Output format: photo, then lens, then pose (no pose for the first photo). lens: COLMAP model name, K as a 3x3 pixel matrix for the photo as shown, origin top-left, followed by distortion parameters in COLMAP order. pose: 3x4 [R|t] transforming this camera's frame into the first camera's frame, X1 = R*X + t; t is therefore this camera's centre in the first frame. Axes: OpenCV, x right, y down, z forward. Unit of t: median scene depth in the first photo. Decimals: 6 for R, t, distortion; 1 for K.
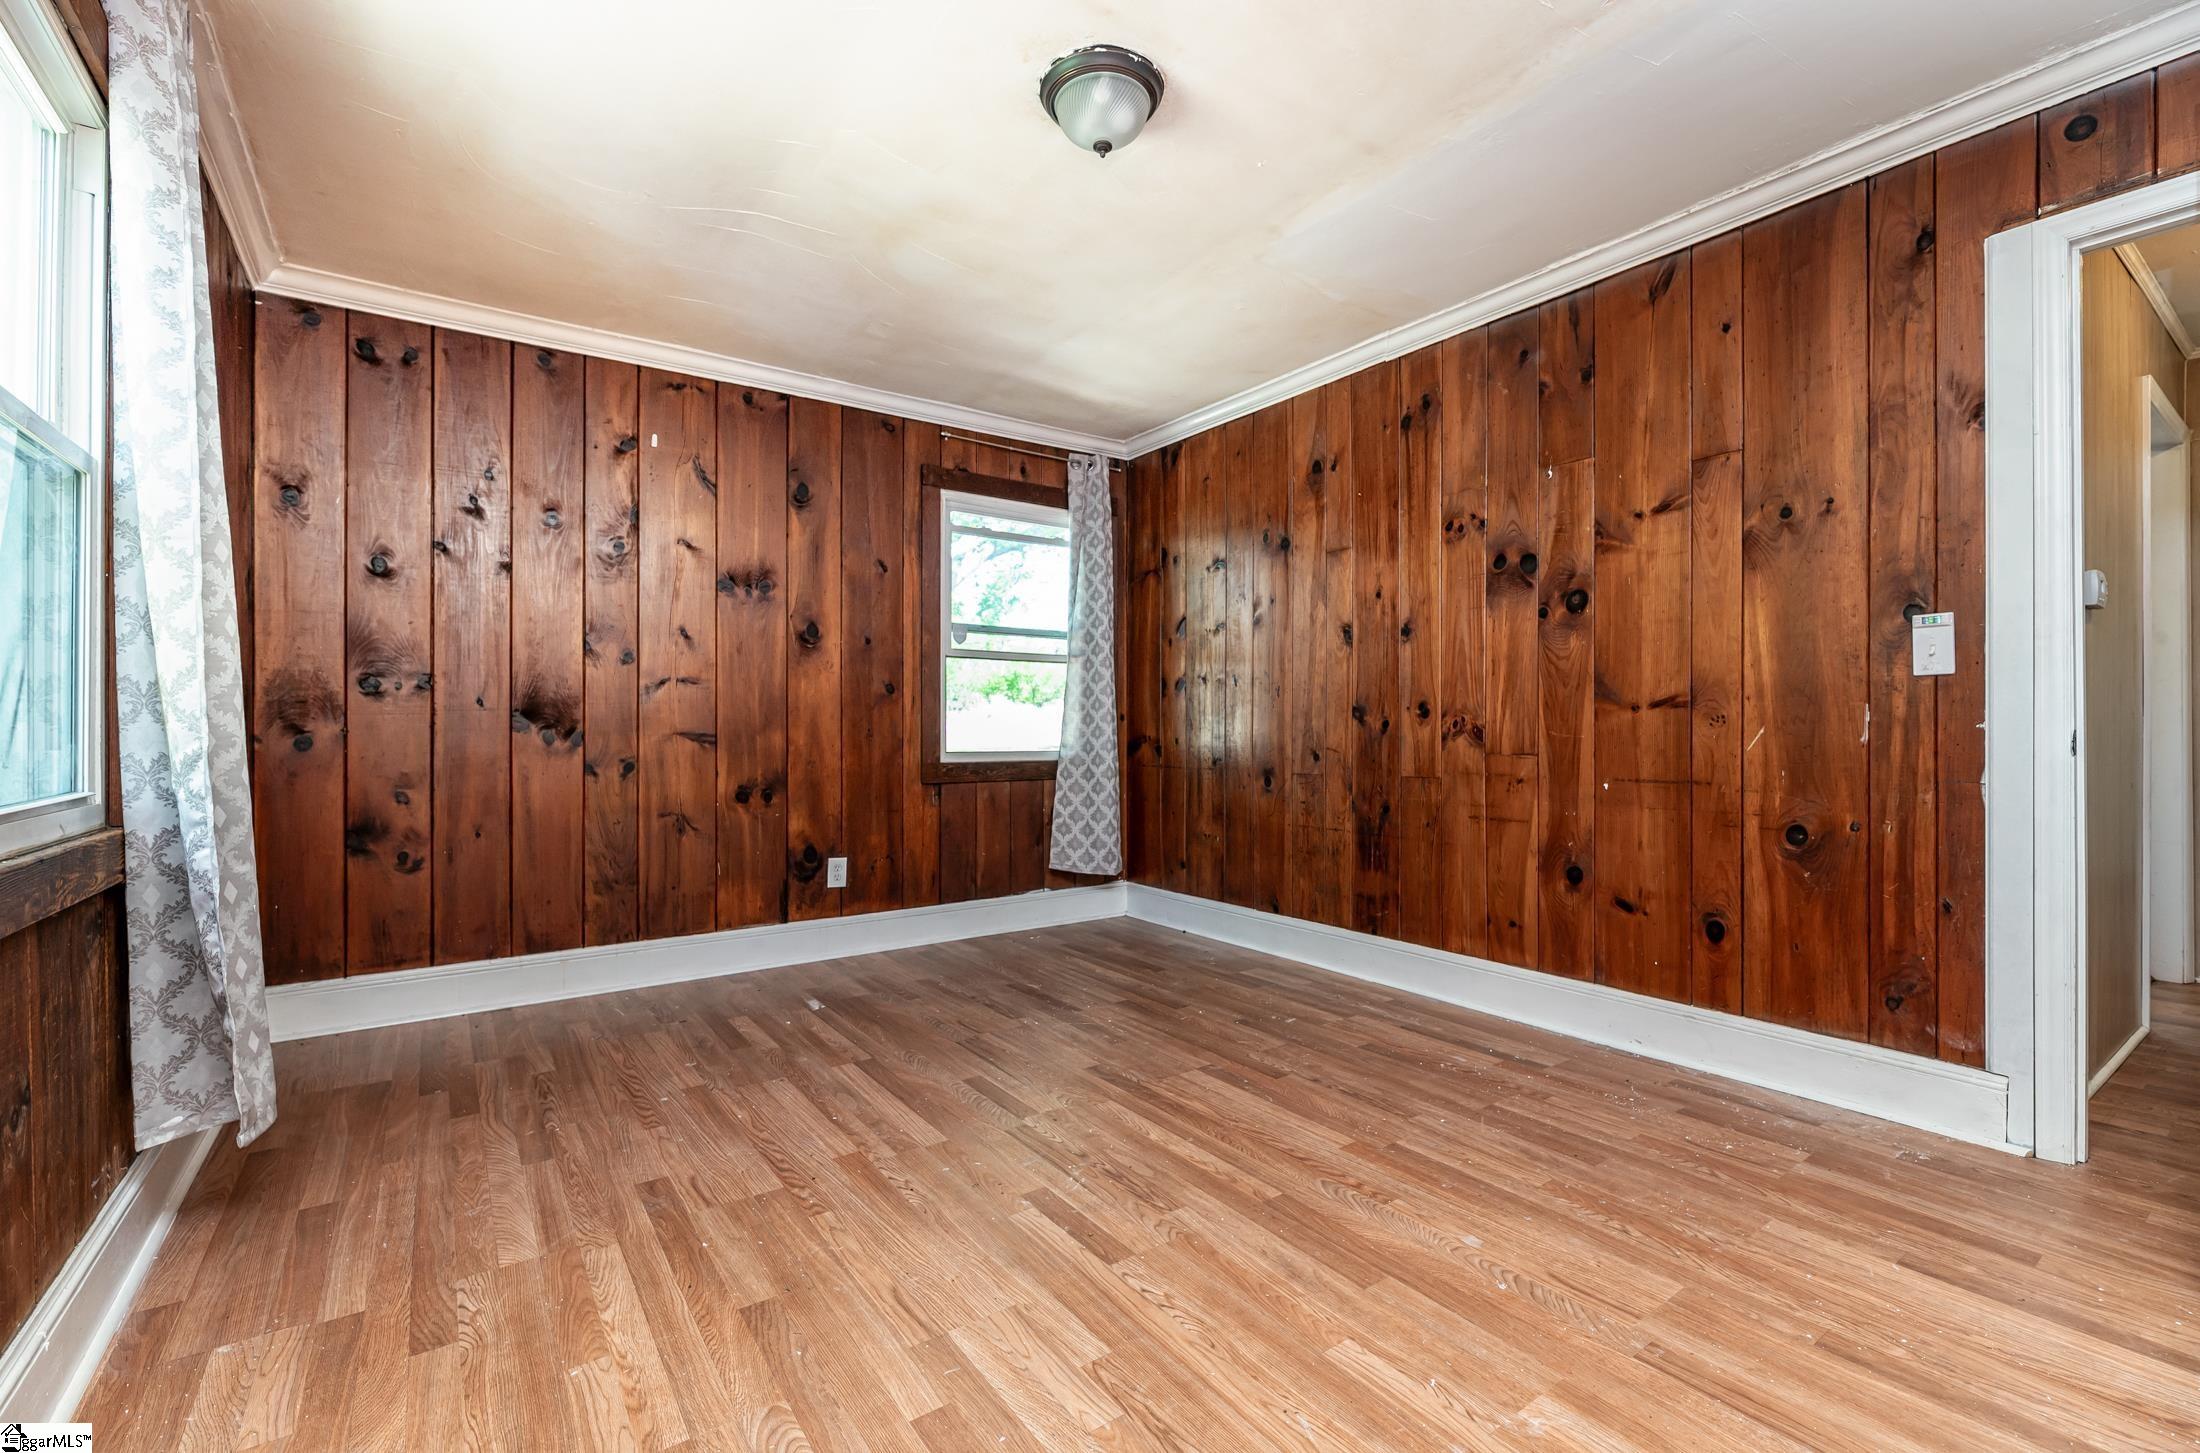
lens RADIAL K [[956.3, 0, 1113.3], [0, 956.3, 726.5], [0, 0, 1]] dist [-0.001706, -0.000415]
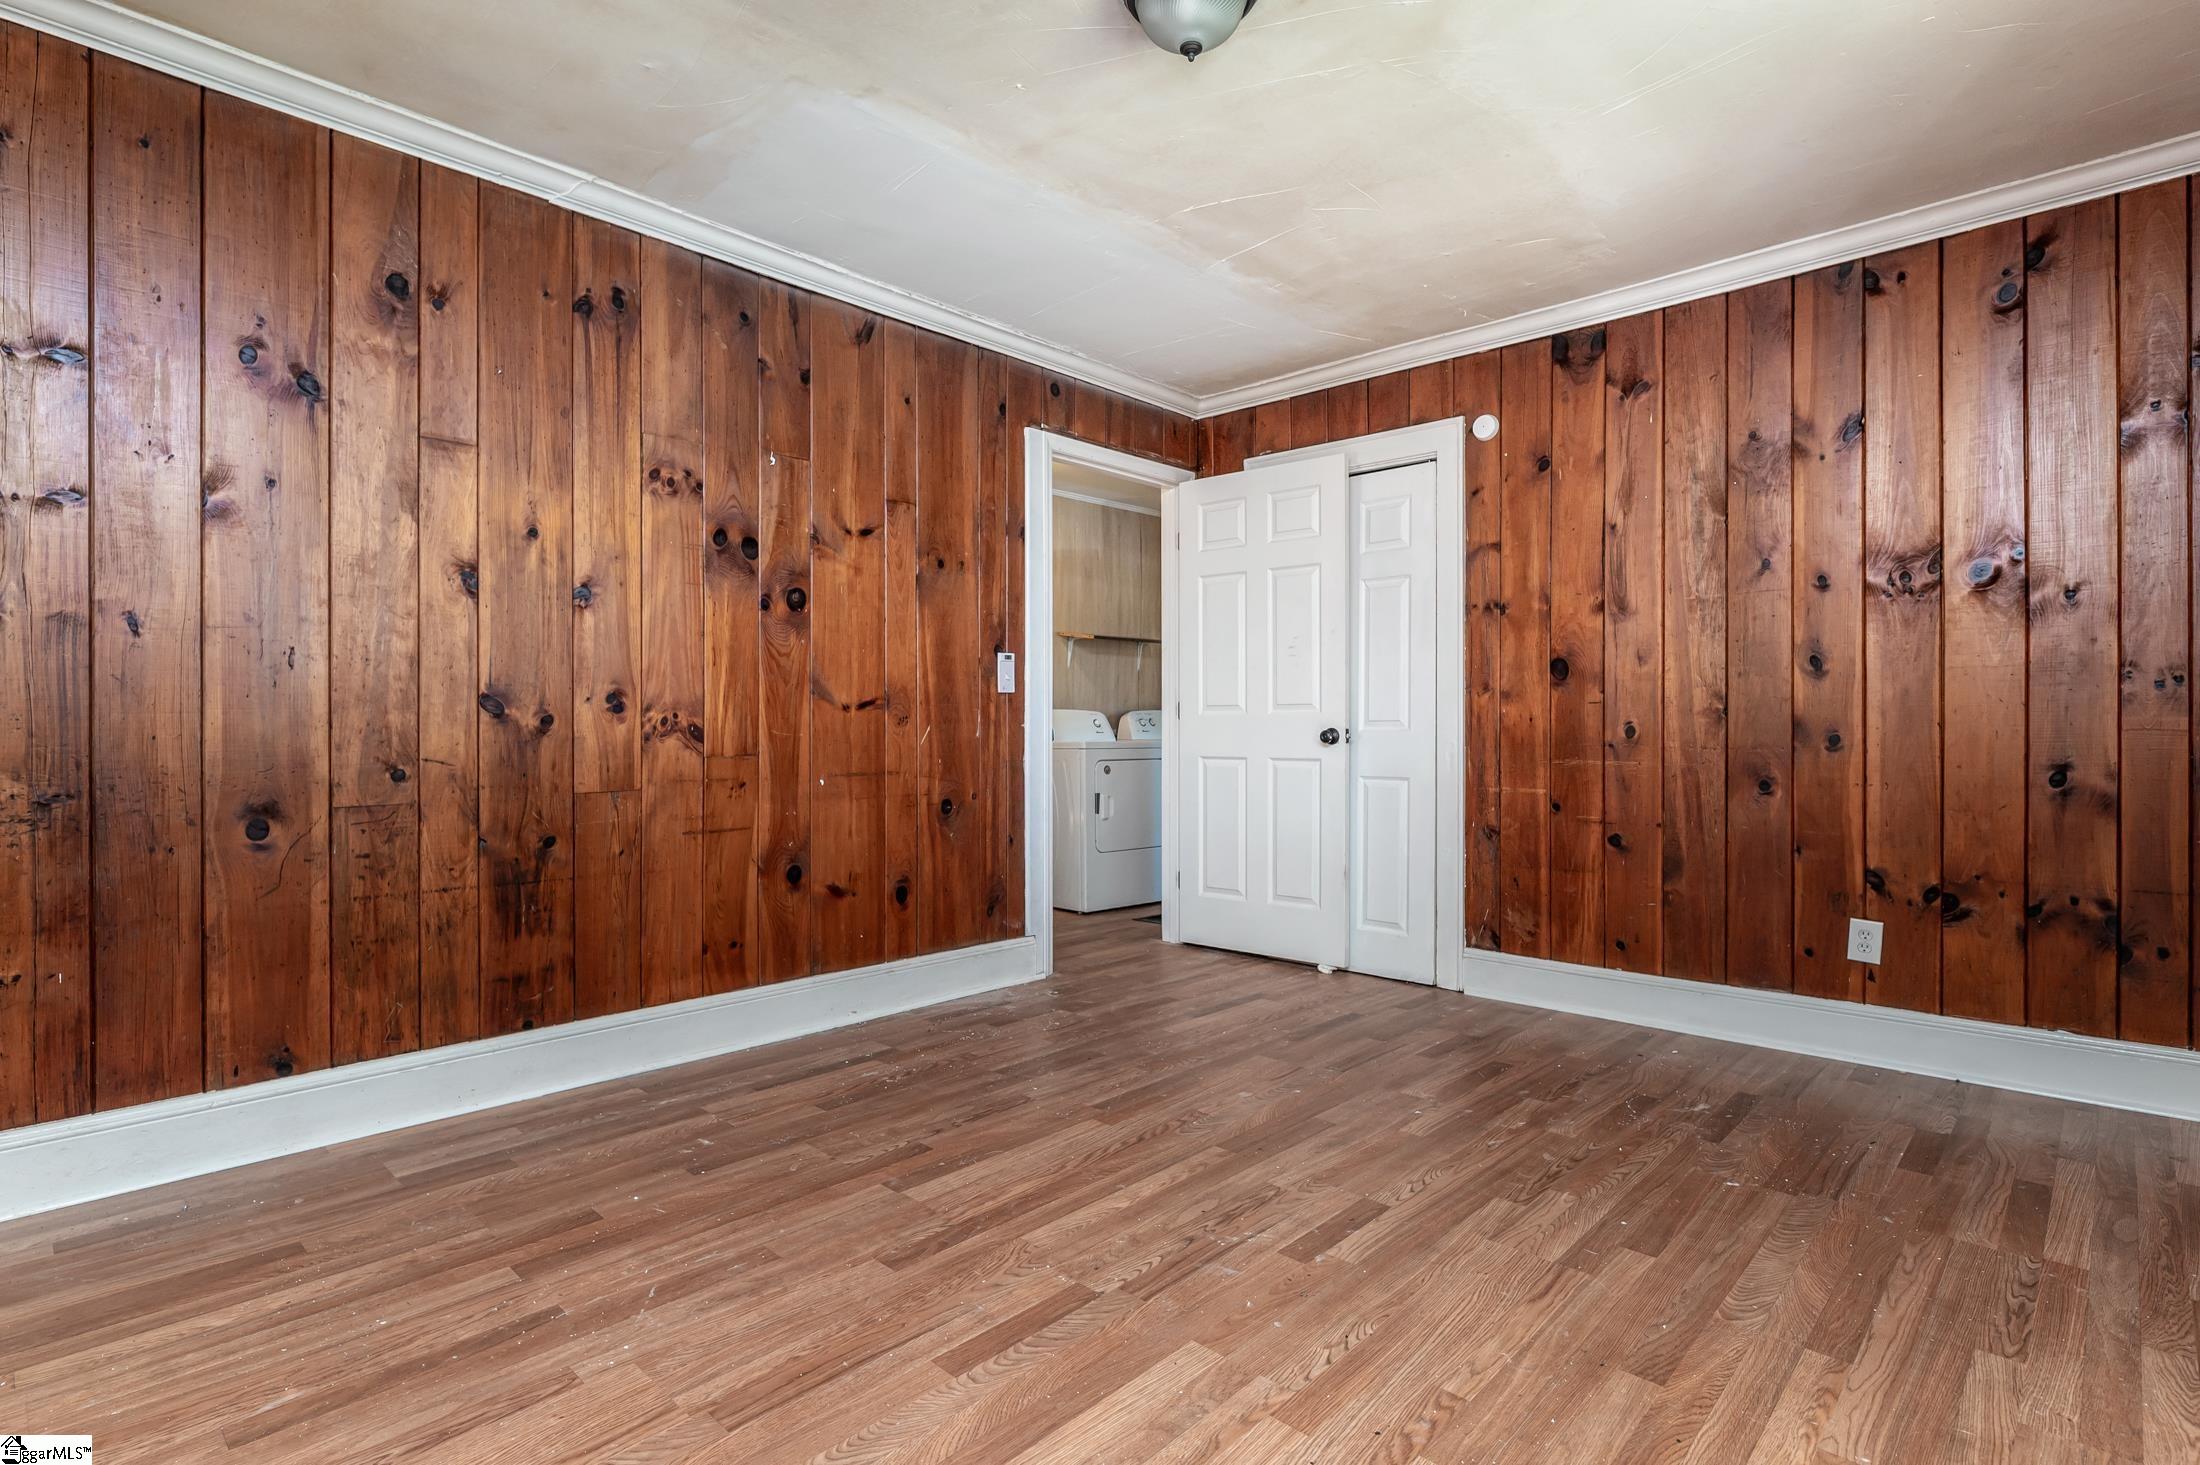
lens RADIAL K [[1078.6, 0, 1091.6], [0, 1078.6, 724.6], [0, 0, 1]] dist [0.001159, -0.000877]
pose [[-0.190478, 0.002025, 0.981689, -0.671086], [-0.002860, 0.999992, -0.002617, 0.001712], [-0.981687, -0.003306, -0.190471, 0.903009]]
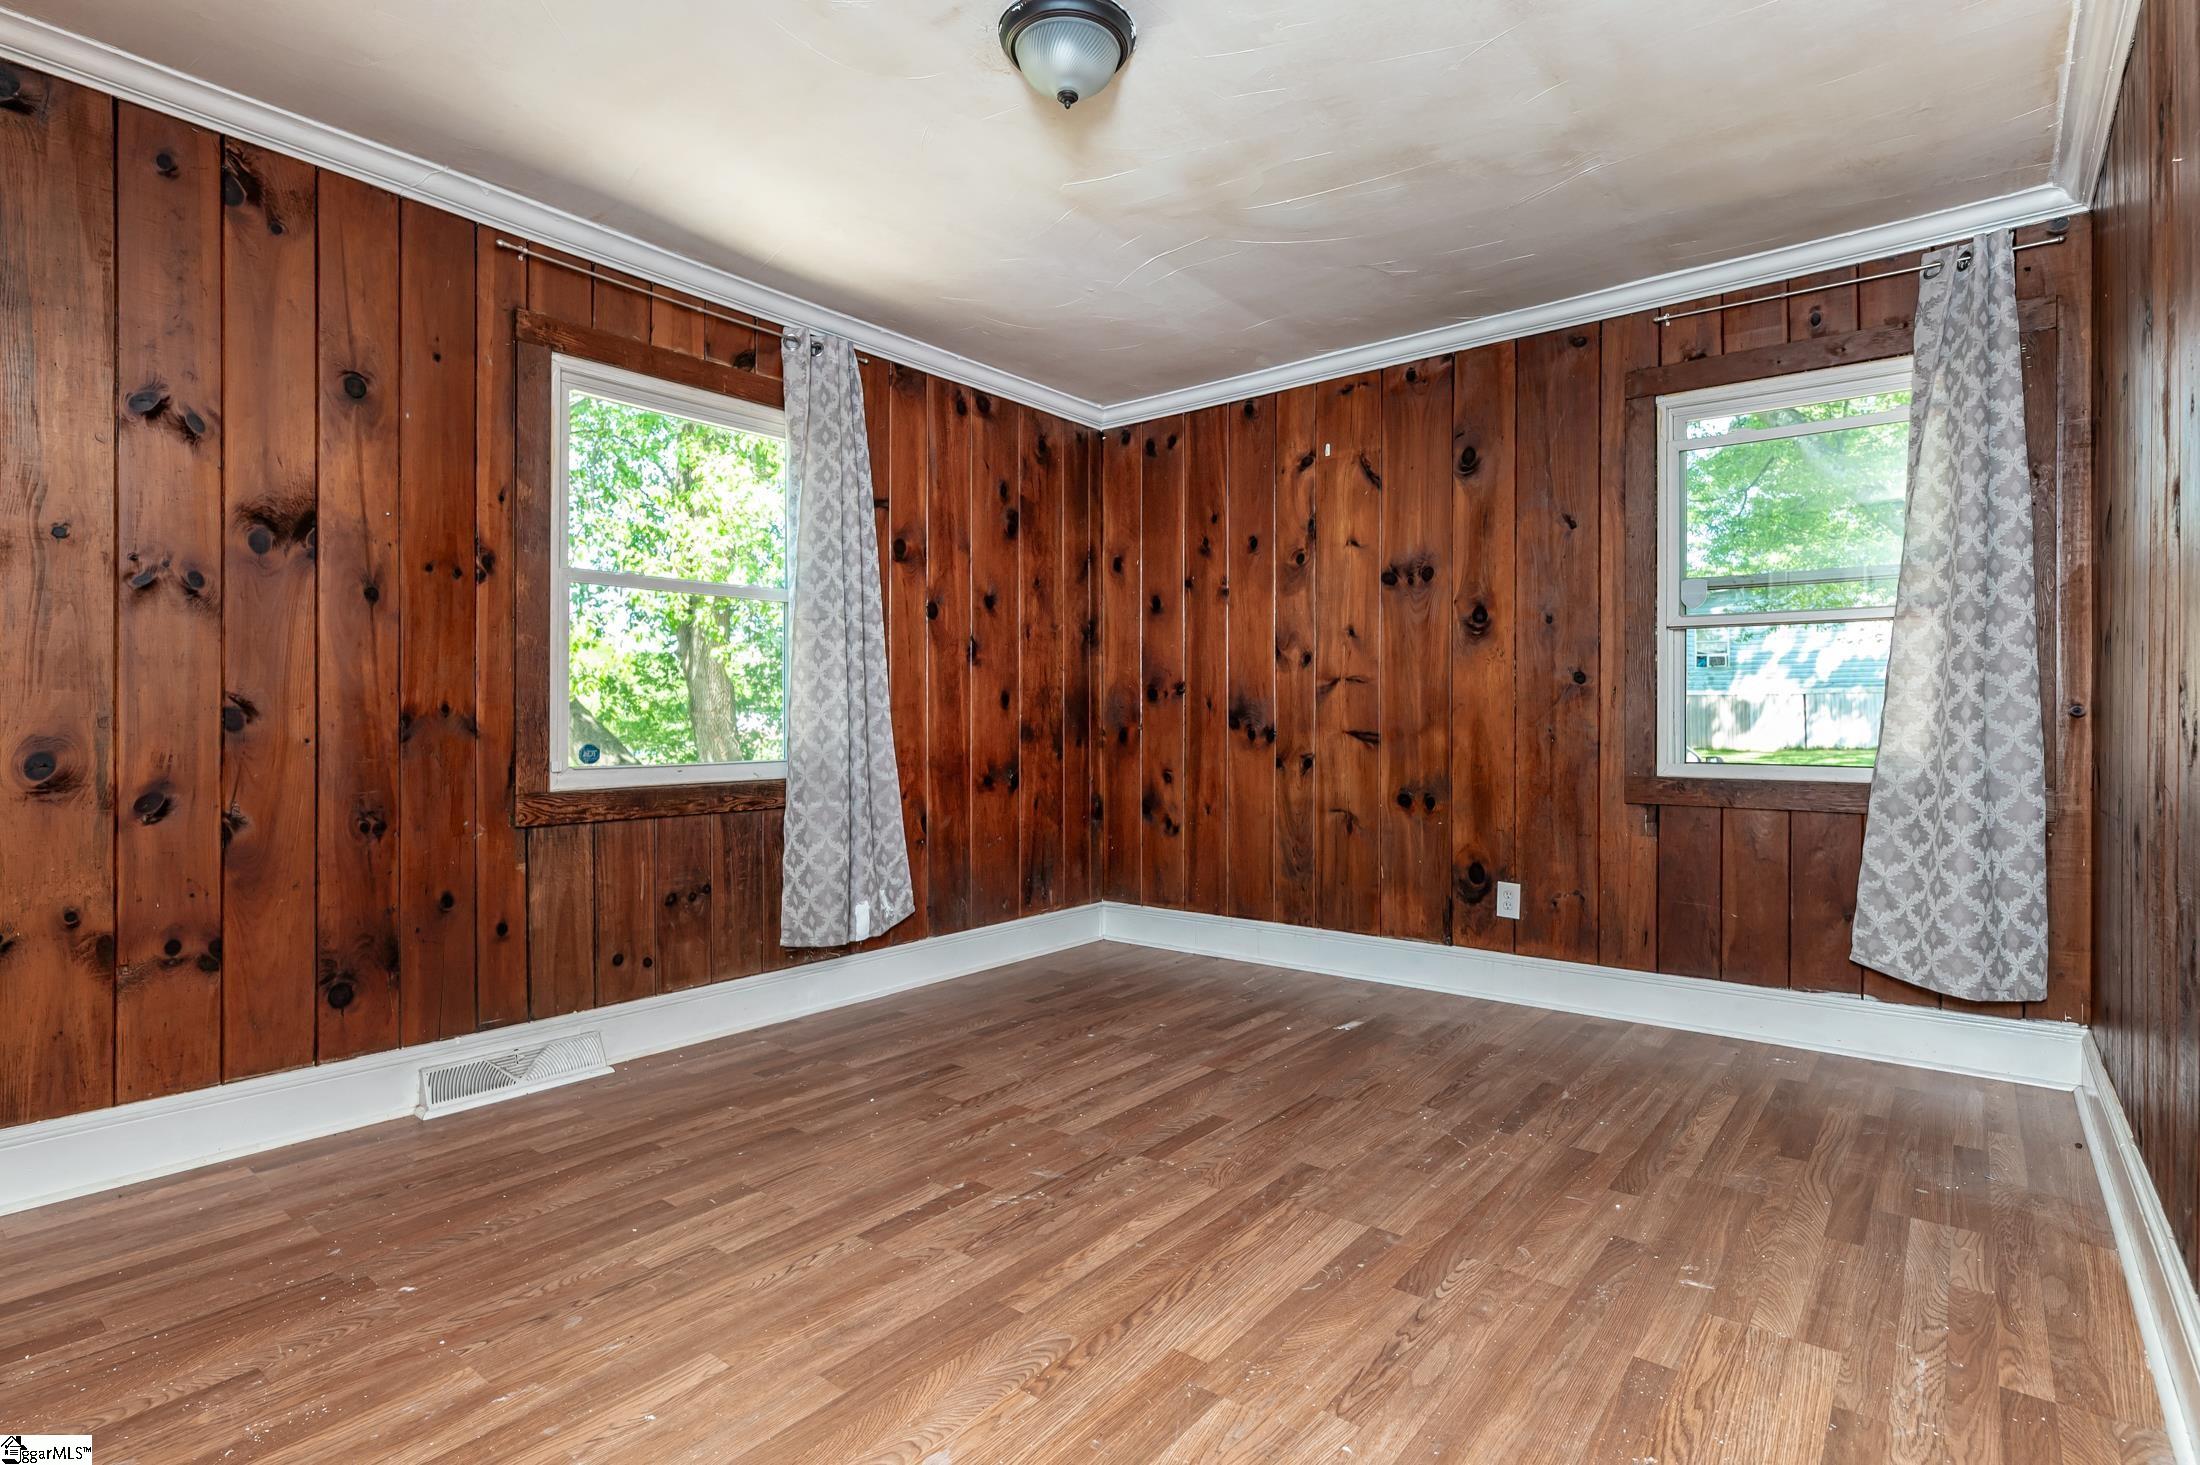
lens RADIAL K [[1078.6, 0, 1091.6], [0, 1078.6, 724.6], [0, 0, 1]] dist [0.001159, -0.000877]
pose [[0.261620, 0.006288, -0.965150, 0.700912], [0.001588, 0.999975, 0.006945, -0.010767], [0.965170, -0.003349, 0.261604, 0.534795]]
